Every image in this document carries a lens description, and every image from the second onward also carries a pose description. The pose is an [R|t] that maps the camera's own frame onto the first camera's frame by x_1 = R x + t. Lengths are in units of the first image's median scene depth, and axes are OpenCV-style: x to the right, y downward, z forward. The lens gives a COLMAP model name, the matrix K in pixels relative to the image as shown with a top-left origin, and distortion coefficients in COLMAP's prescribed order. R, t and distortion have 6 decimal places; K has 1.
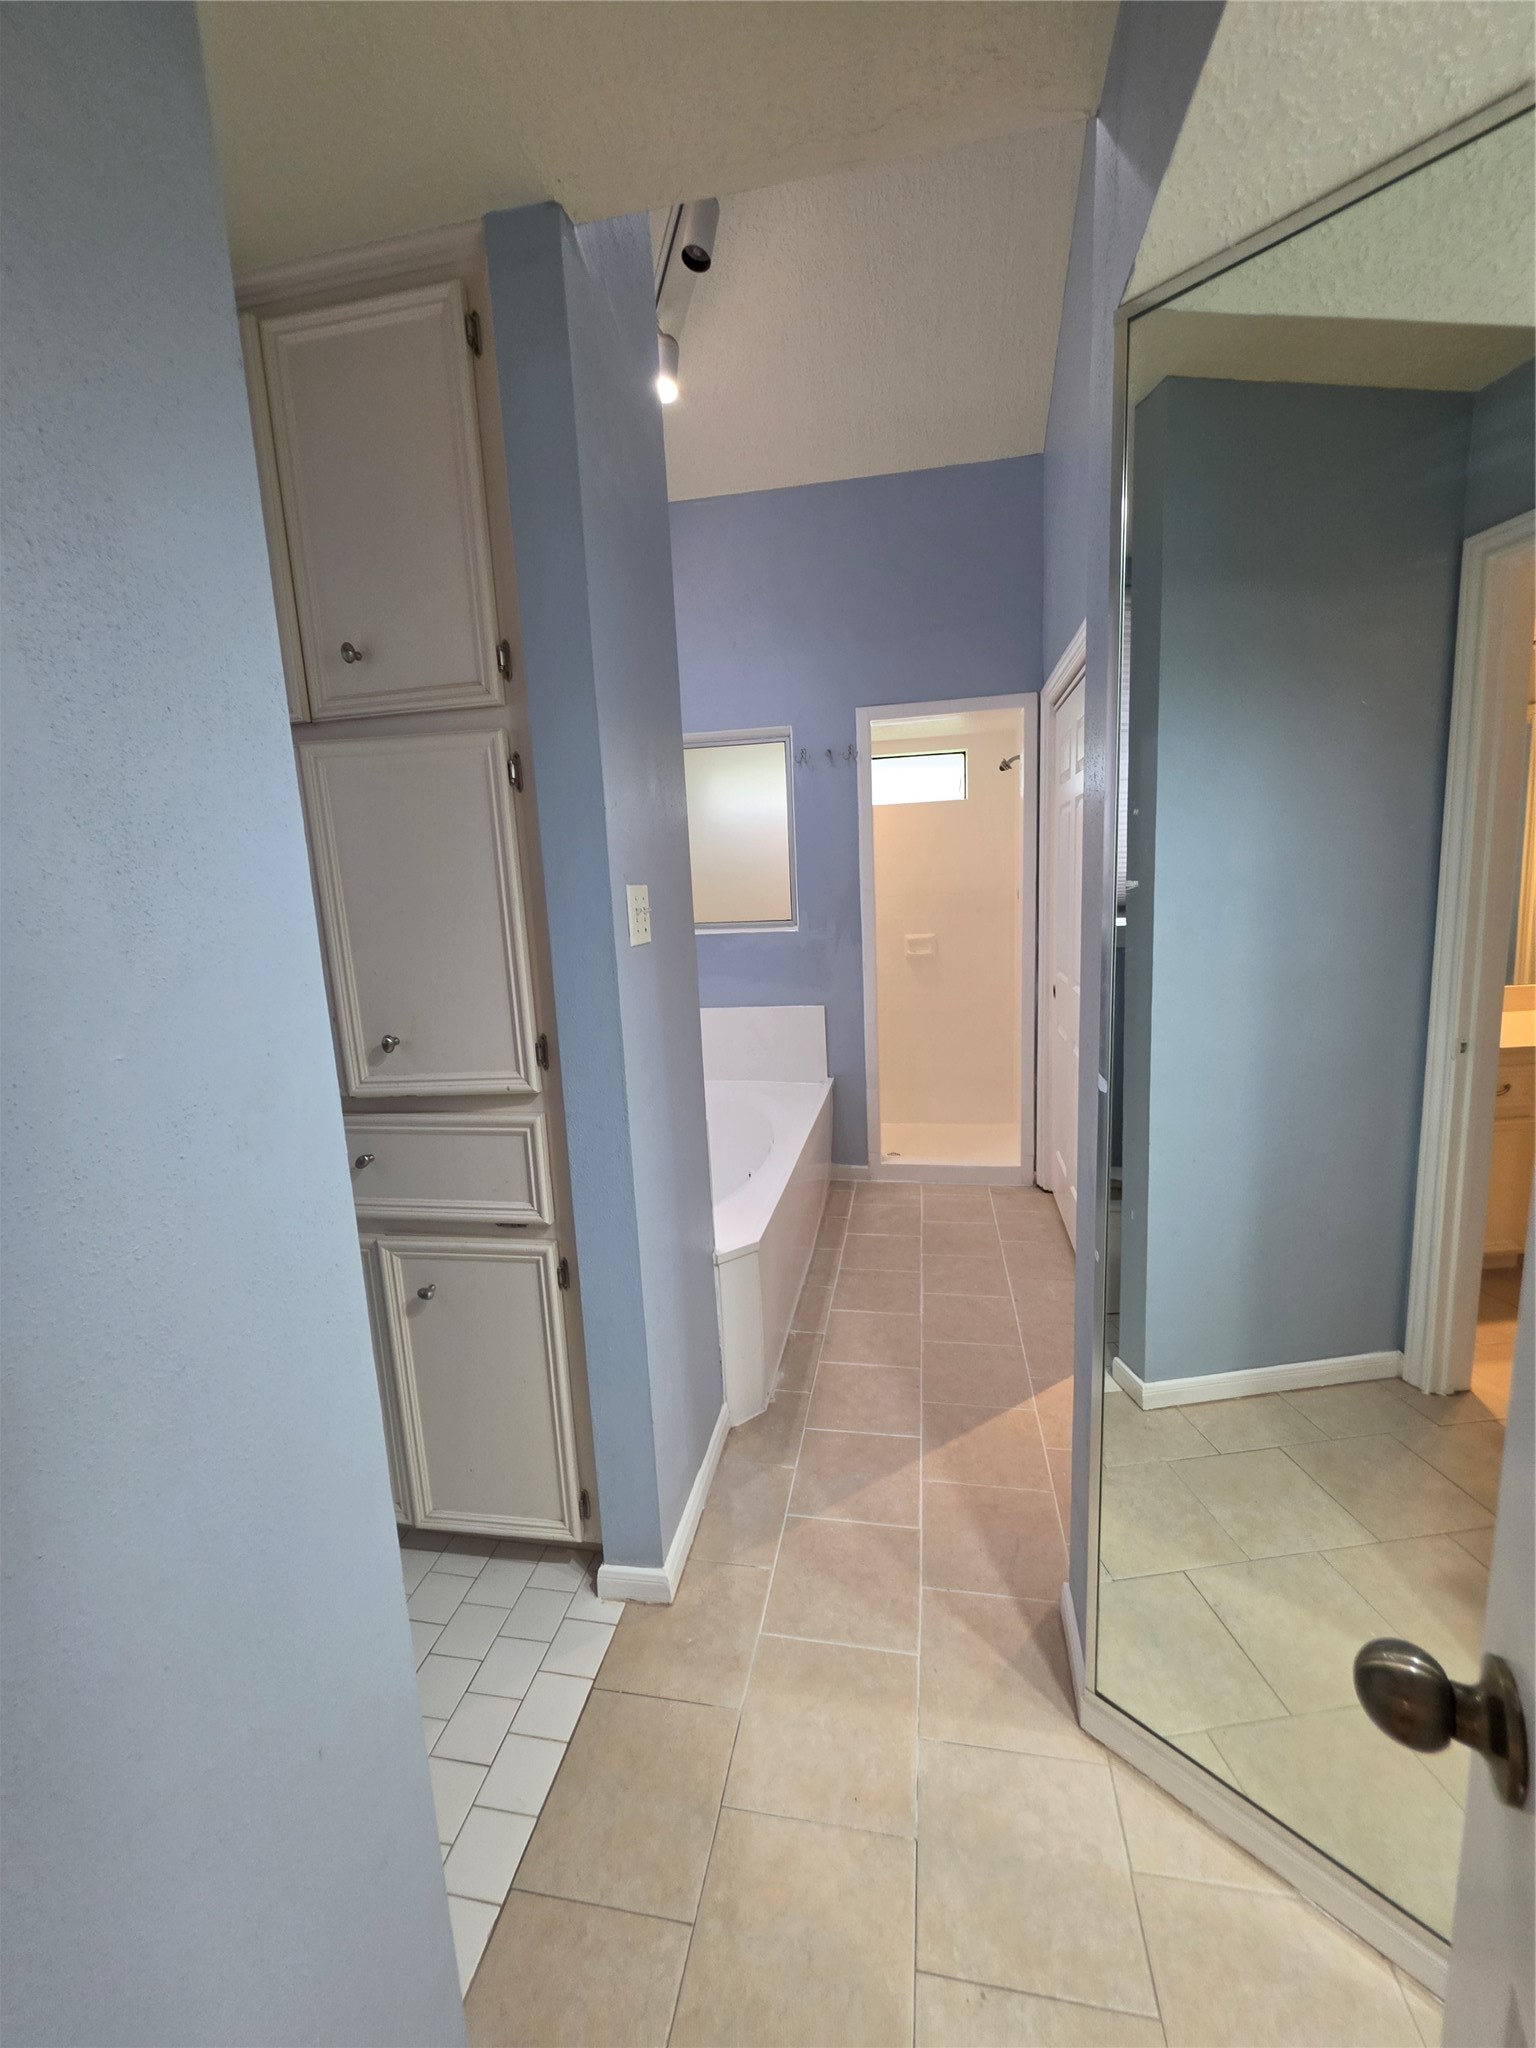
lens RADIAL K [[819.1, 0, 768.0], [0, 819.1, 1024.0], [0, 0, 1]] dist [-0.003577, 0.001025]
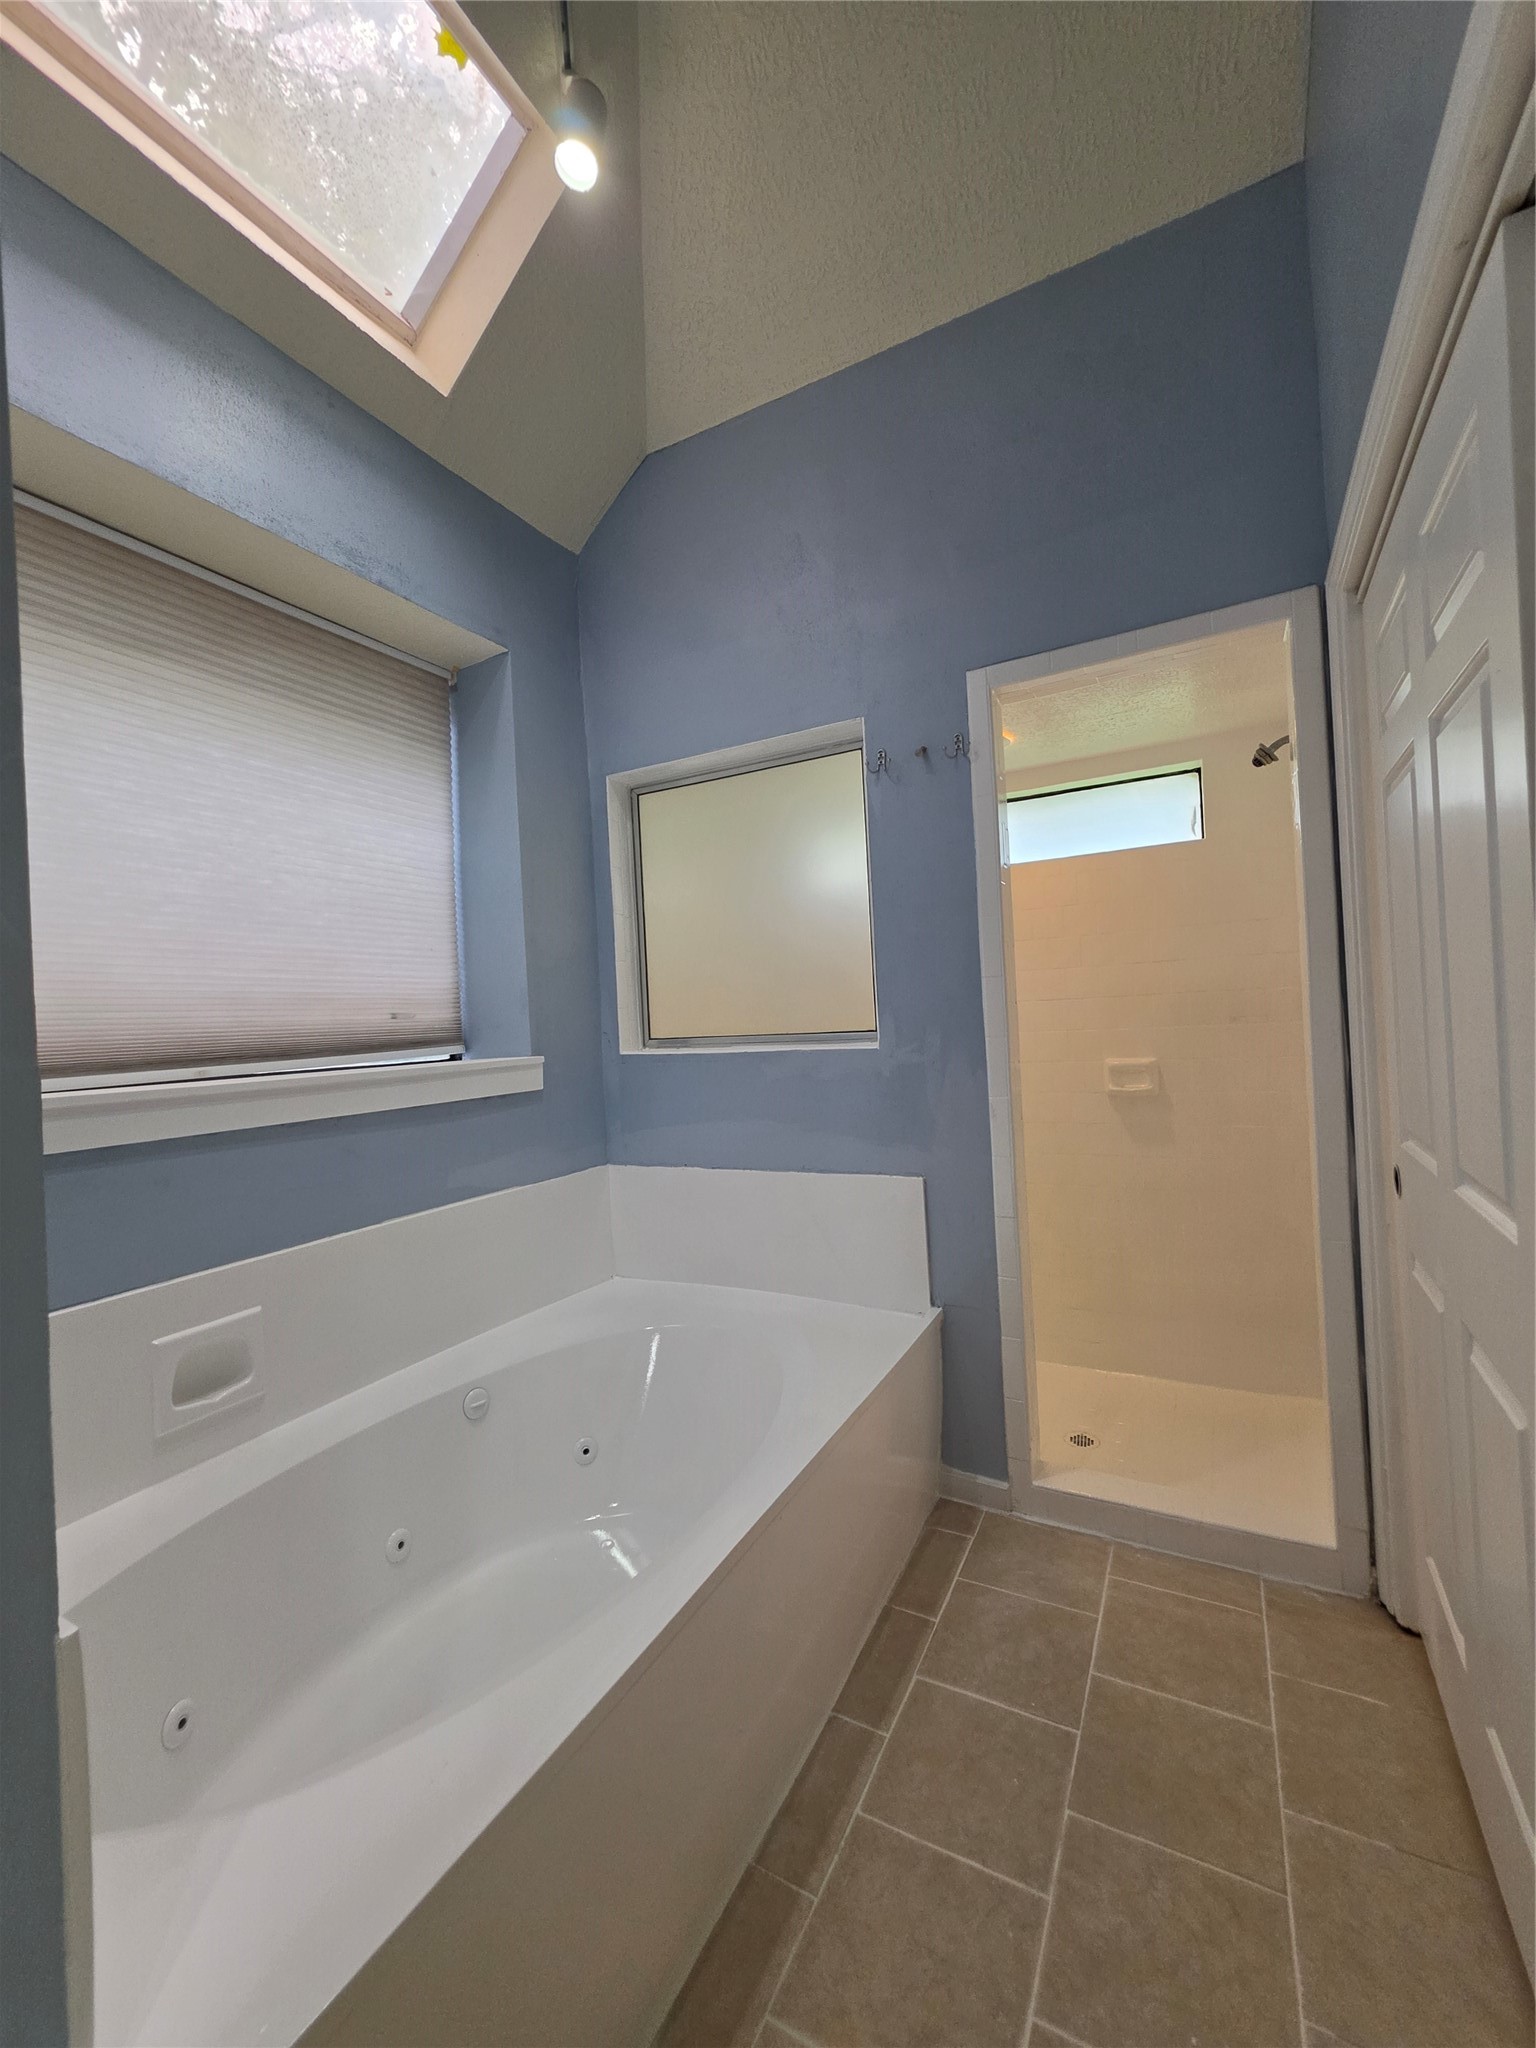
lens RADIAL K [[819.1, 0, 768.0], [0, 819.1, 1024.0], [0, 0, 1]] dist [-0.003577, 0.001025]
pose [[0.951878, -0.003028, -0.306463, 0.142853], [-0.044212, 0.988135, -0.147085, -0.039994], [0.303272, 0.153556, 0.940450, 0.414647]]
